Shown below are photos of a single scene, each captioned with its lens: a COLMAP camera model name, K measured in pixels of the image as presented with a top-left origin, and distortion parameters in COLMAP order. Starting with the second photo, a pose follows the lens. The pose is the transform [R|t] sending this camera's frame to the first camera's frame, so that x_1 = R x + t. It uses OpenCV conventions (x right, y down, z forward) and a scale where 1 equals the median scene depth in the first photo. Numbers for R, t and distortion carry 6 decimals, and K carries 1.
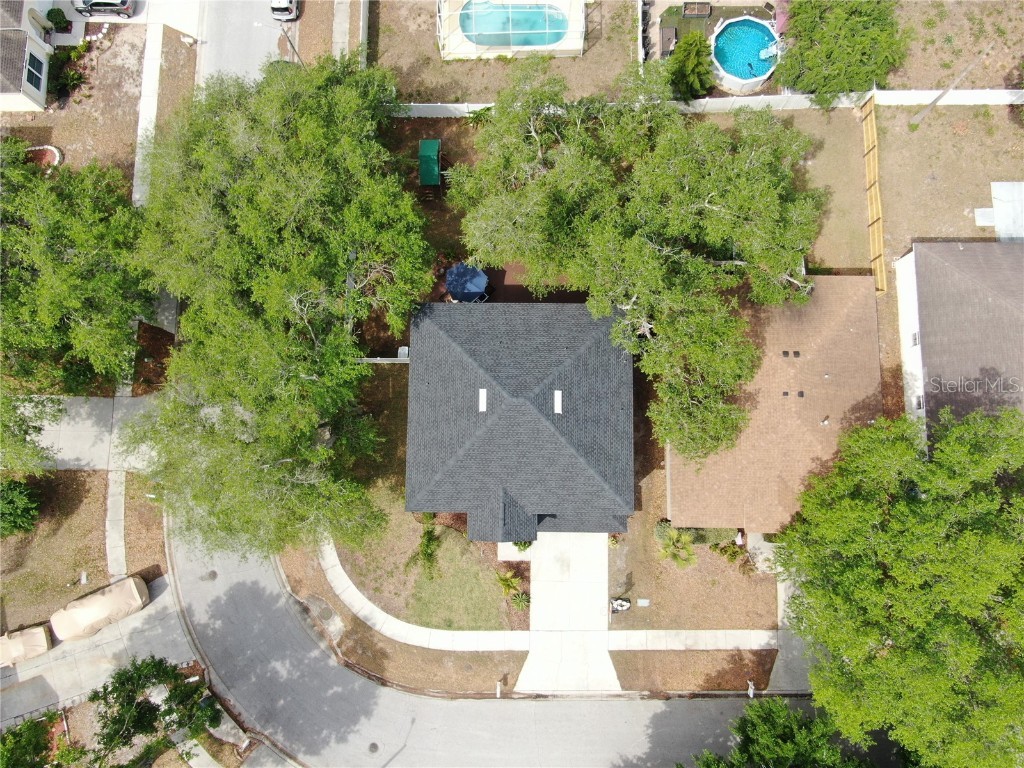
lens RADIAL K [[737.3, 0, 516.9], [0, 737.3, 379.4], [0, 0, 1]] dist [-0.014569, 0.001132]
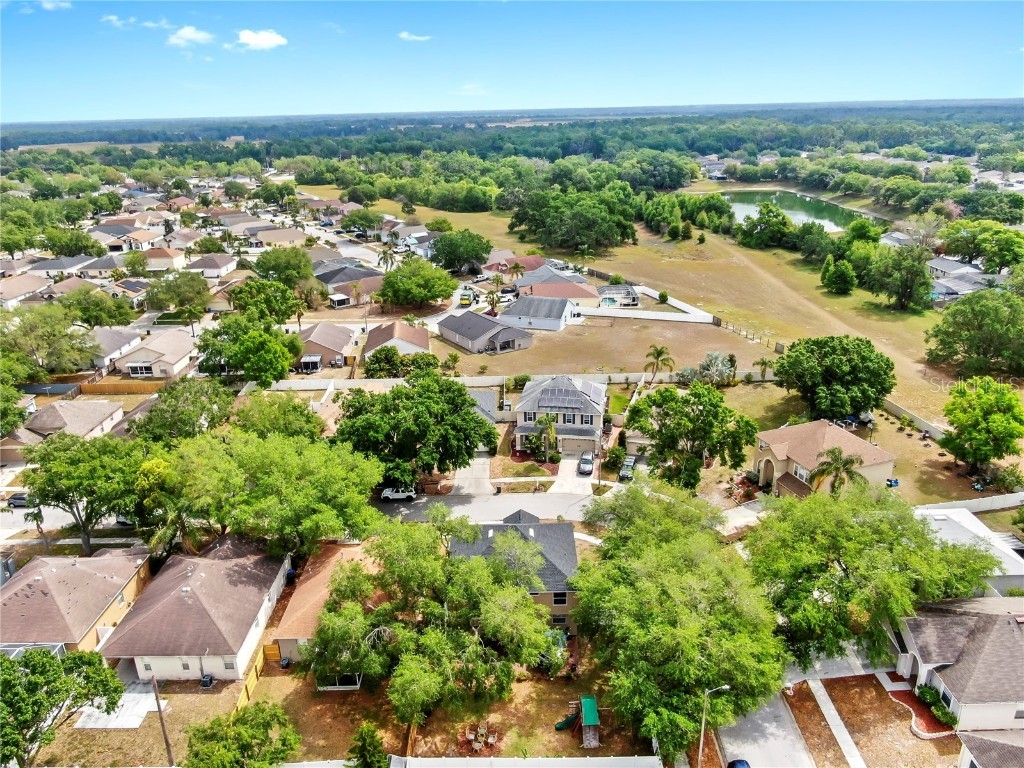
lens RADIAL K [[729.0, 0, 512.0], [0, 729.0, 384.0], [0, 0, 1]] dist [-0.045607, -0.000785]
pose [[-0.999237, 0.037304, 0.011610, -0.027094], [0.002930, -0.224780, 0.974405, -1.398988], [0.038959, 0.973695, 0.224499, 0.191026]]
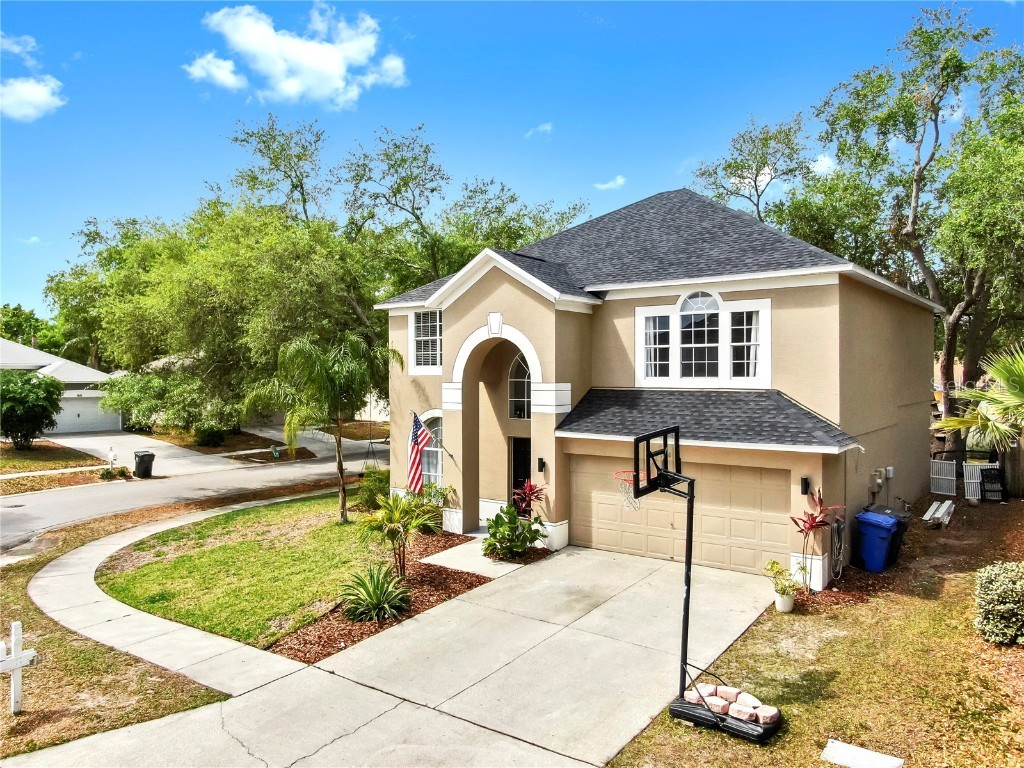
lens RADIAL K [[737.3, 0, 516.9], [0, 737.3, 379.4], [0, 0, 1]] dist [-0.014569, 0.001132]
pose [[0.801737, 0.022806, -0.597242, 0.206461], [-0.594140, 0.138963, -0.792267, 0.472728], [0.064926, 0.990035, 0.124961, 0.881840]]
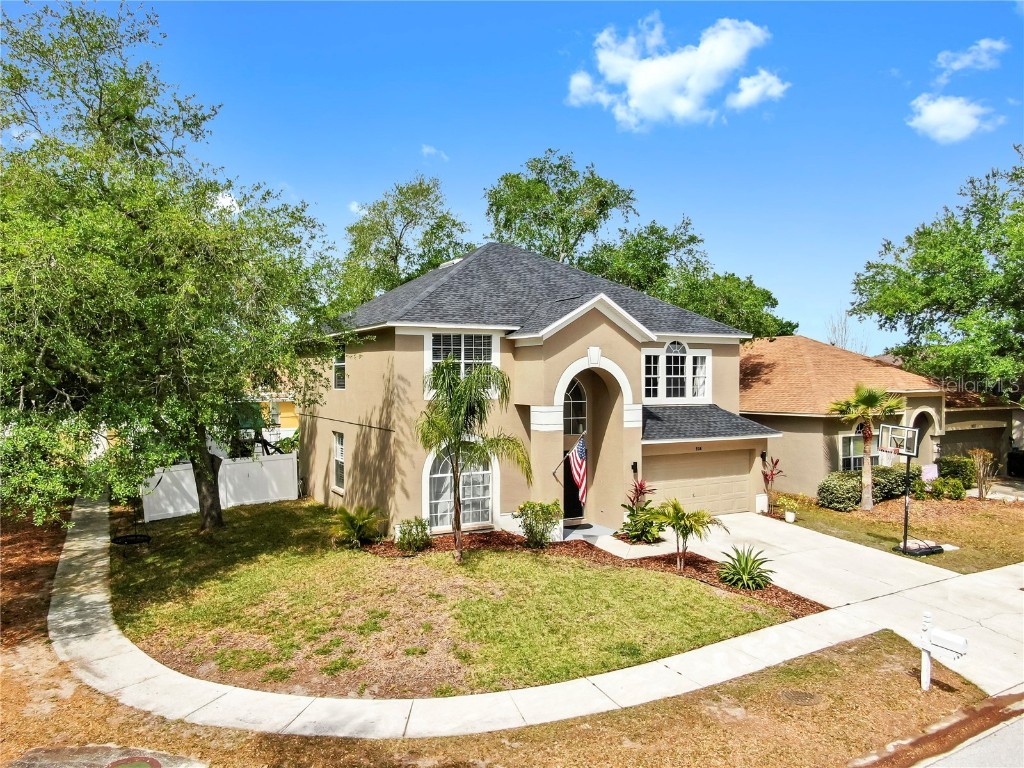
lens RADIAL K [[737.3, 0, 516.9], [0, 737.3, 379.4], [0, 0, 1]] dist [-0.014569, 0.001132]
pose [[0.866398, 0.018774, 0.499001, -0.272286], [0.492309, 0.135145, -0.859865, 0.540028], [-0.083580, 0.990648, 0.107847, 0.870181]]
